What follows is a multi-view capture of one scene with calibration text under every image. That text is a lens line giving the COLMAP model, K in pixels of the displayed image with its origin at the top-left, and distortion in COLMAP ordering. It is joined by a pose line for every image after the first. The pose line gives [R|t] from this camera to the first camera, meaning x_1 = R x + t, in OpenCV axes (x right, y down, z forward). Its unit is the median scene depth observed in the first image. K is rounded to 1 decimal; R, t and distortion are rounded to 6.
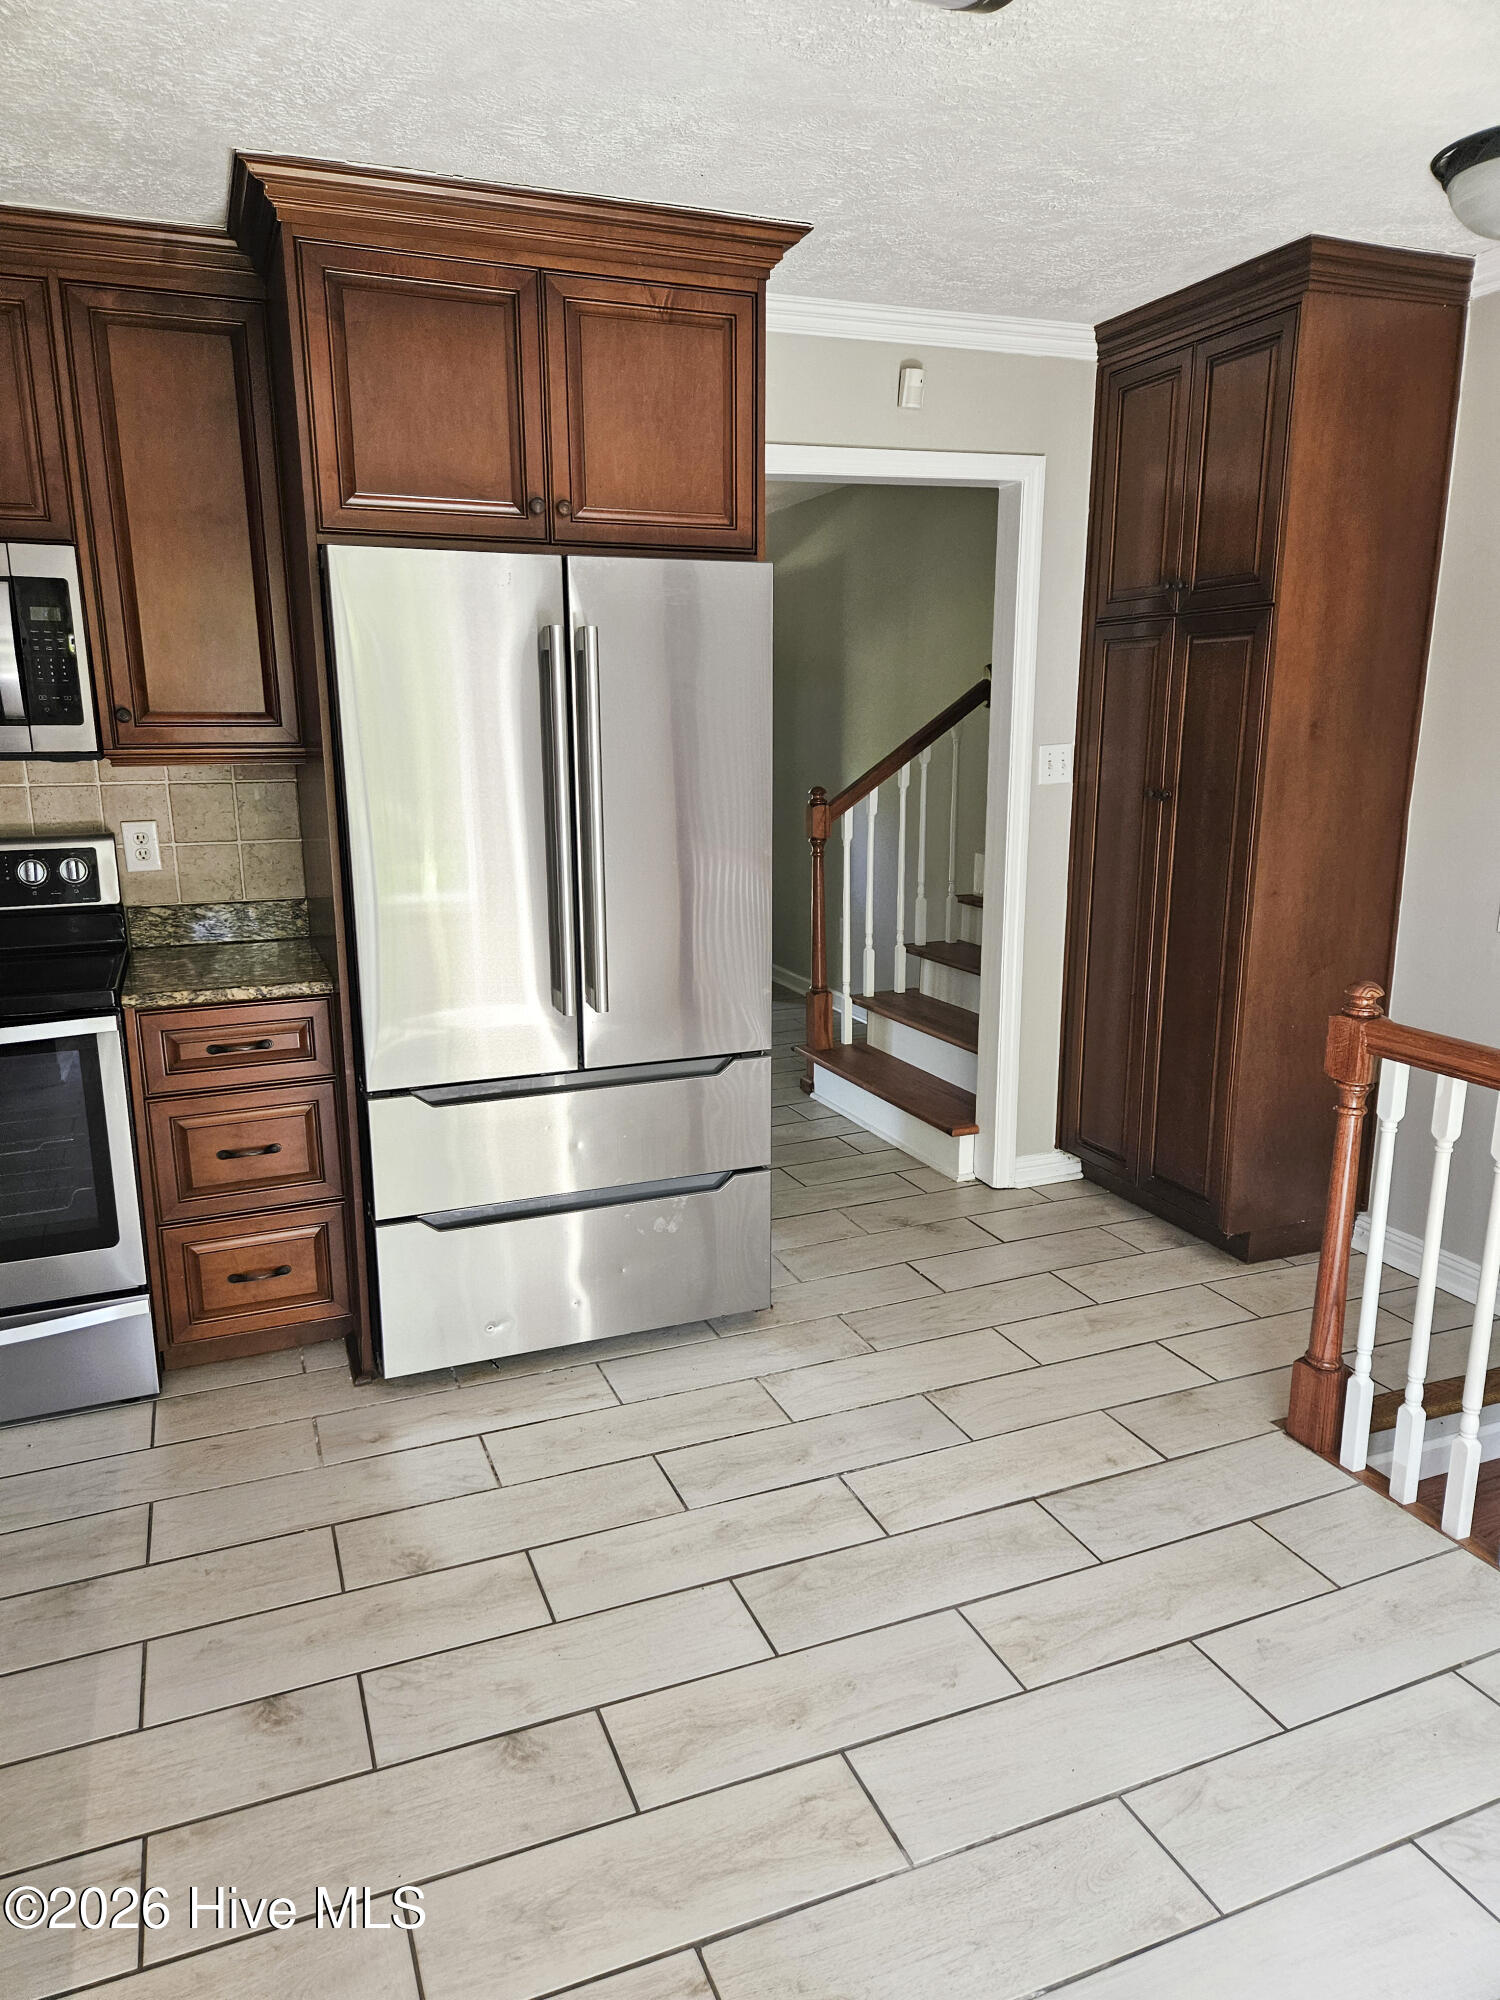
lens RADIAL K [[1328.8, 0, 735.2], [0, 1328.8, 1005.3], [0, 0, 1]] dist [0.082014, -0.067792]
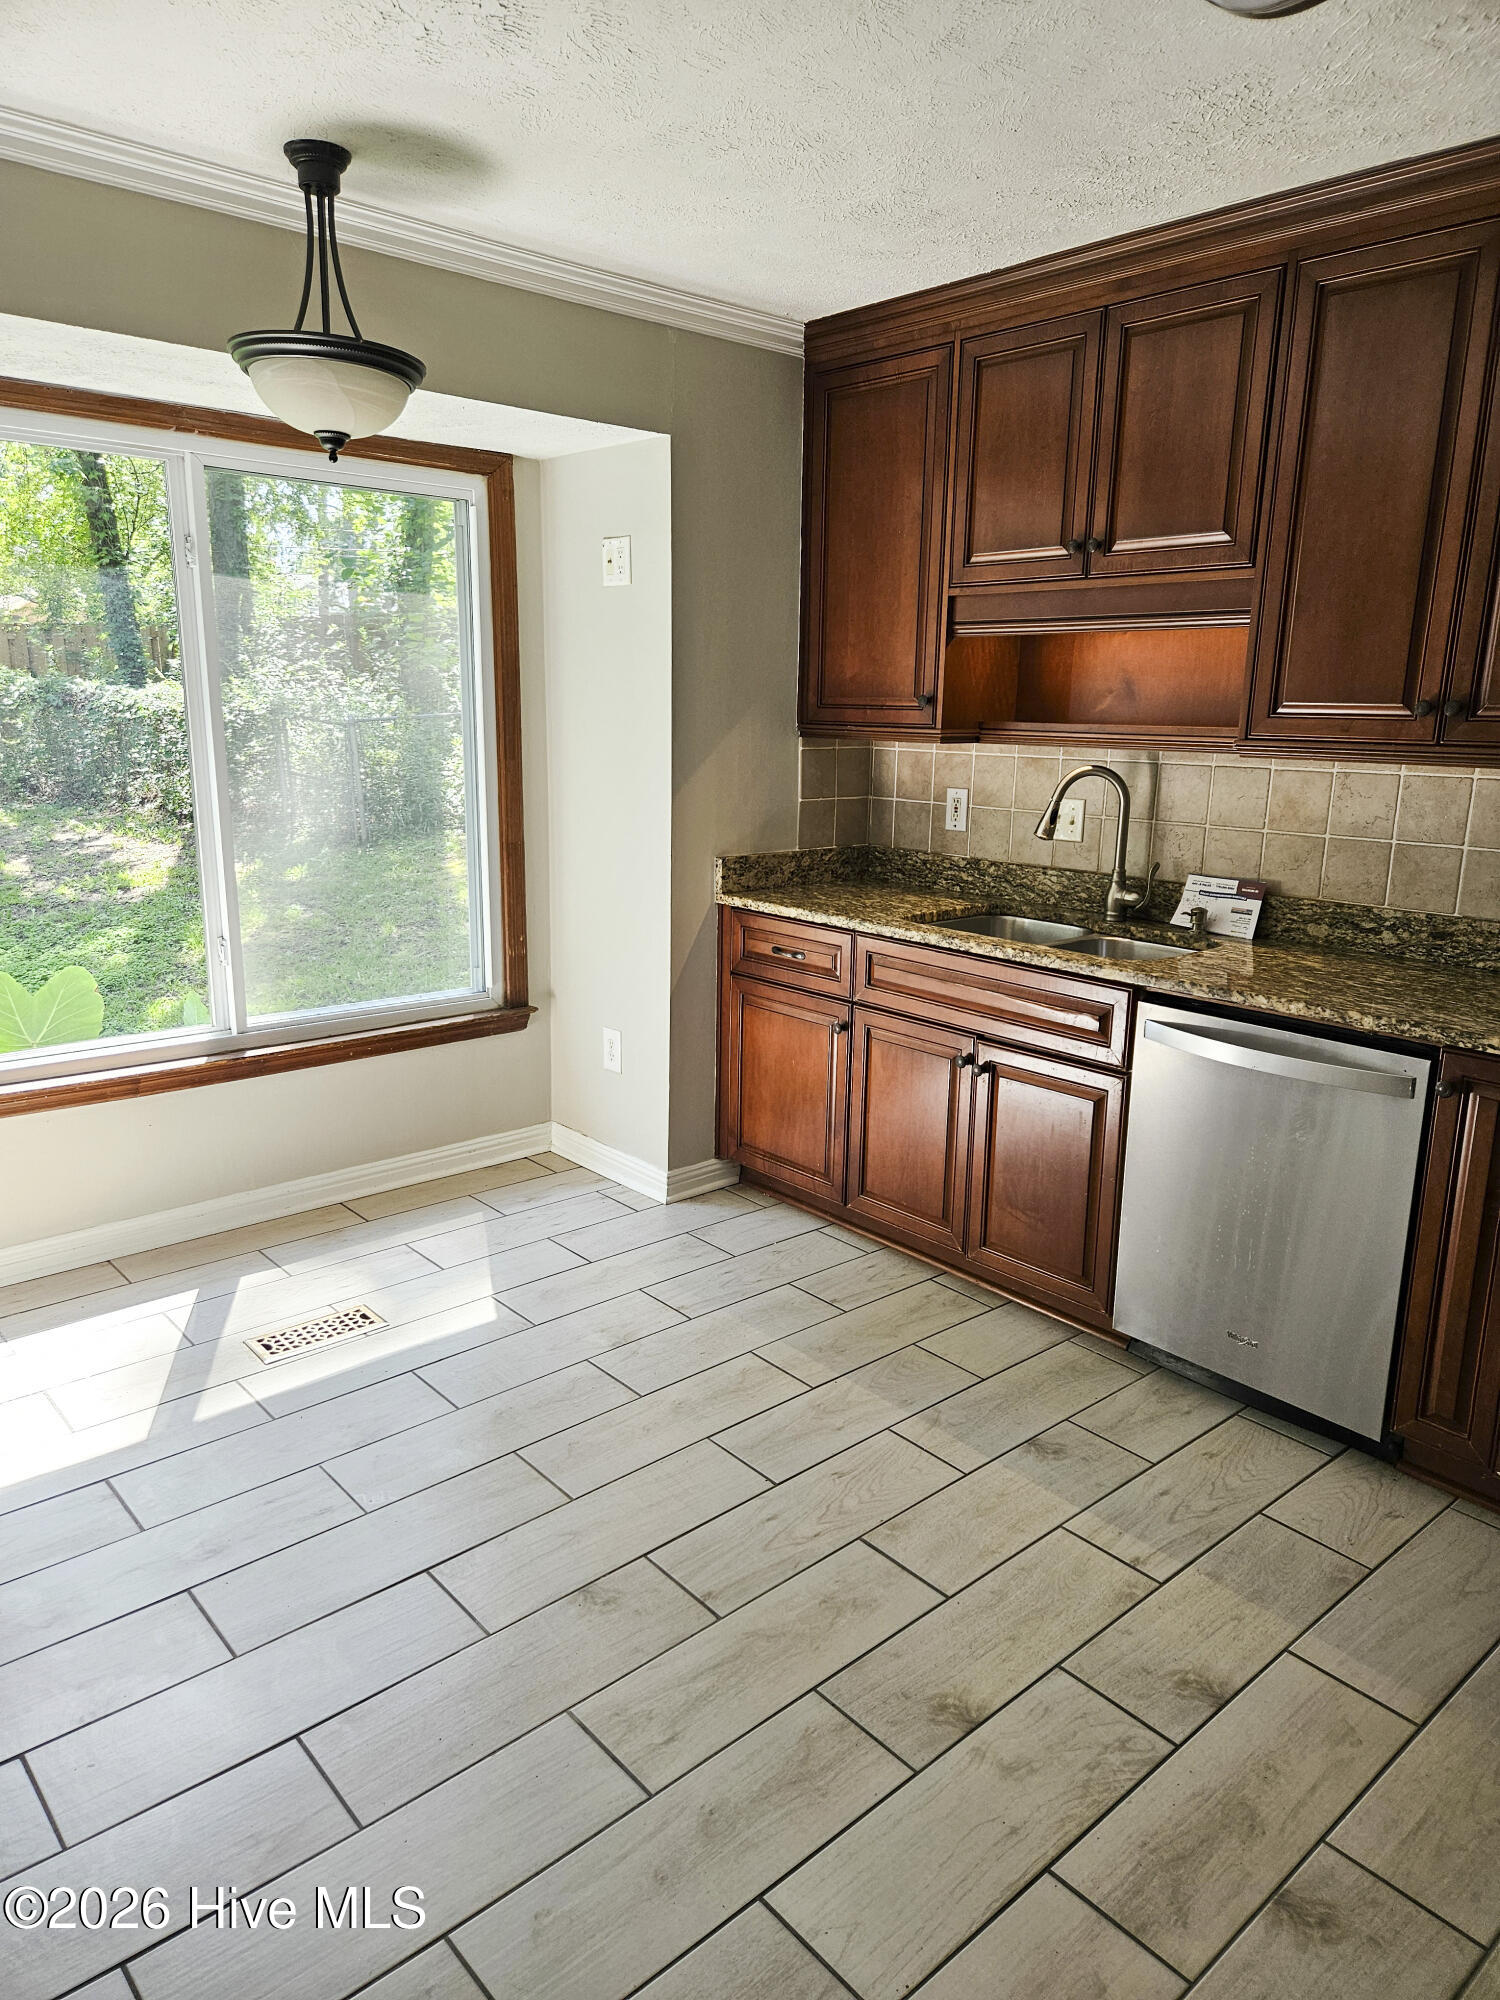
lens RADIAL K [[1328.8, 0, 761.9], [0, 1328.8, 1016.0], [0, 0, 1]] dist [0.082014, -0.067792]
pose [[-0.939488, 0.073854, -0.334527, 0.222857], [-0.080381, 0.901706, 0.424812, -0.277374], [0.333019, 0.425995, -0.841205, 1.250013]]
